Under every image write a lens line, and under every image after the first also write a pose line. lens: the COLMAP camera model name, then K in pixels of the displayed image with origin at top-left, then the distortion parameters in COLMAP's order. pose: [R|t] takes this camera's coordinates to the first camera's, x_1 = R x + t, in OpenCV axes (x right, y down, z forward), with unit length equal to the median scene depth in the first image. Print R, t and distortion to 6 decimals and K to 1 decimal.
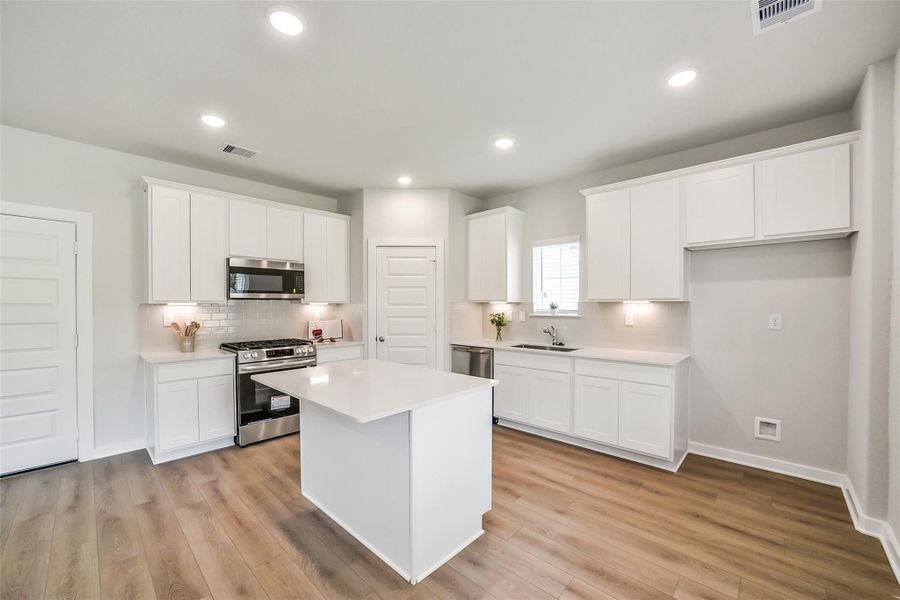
lens RADIAL K [[352.4, 0, 454.6], [0, 352.4, 311.3], [0, 0, 1]] dist [-0.026736, 0.003775]
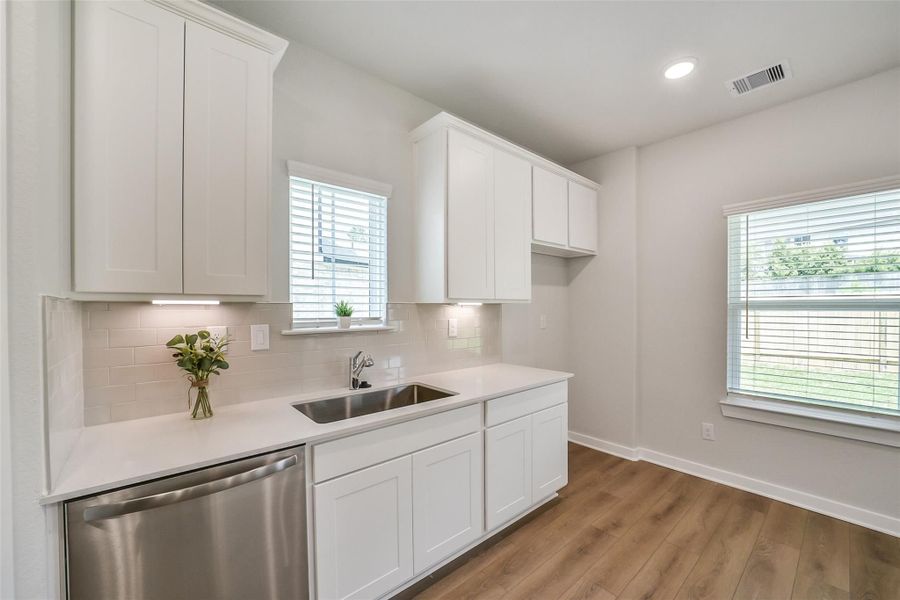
lens RADIAL K [[352.4, 0, 452.5], [0, 352.4, 309.7], [0, 0, 1]] dist [-0.026736, 0.003775]
pose [[0.108867, -0.005408, 0.994042, -0.386575], [0.022341, 0.999746, 0.002992, -0.029111], [-0.993805, 0.021882, 0.108960, 1.597706]]
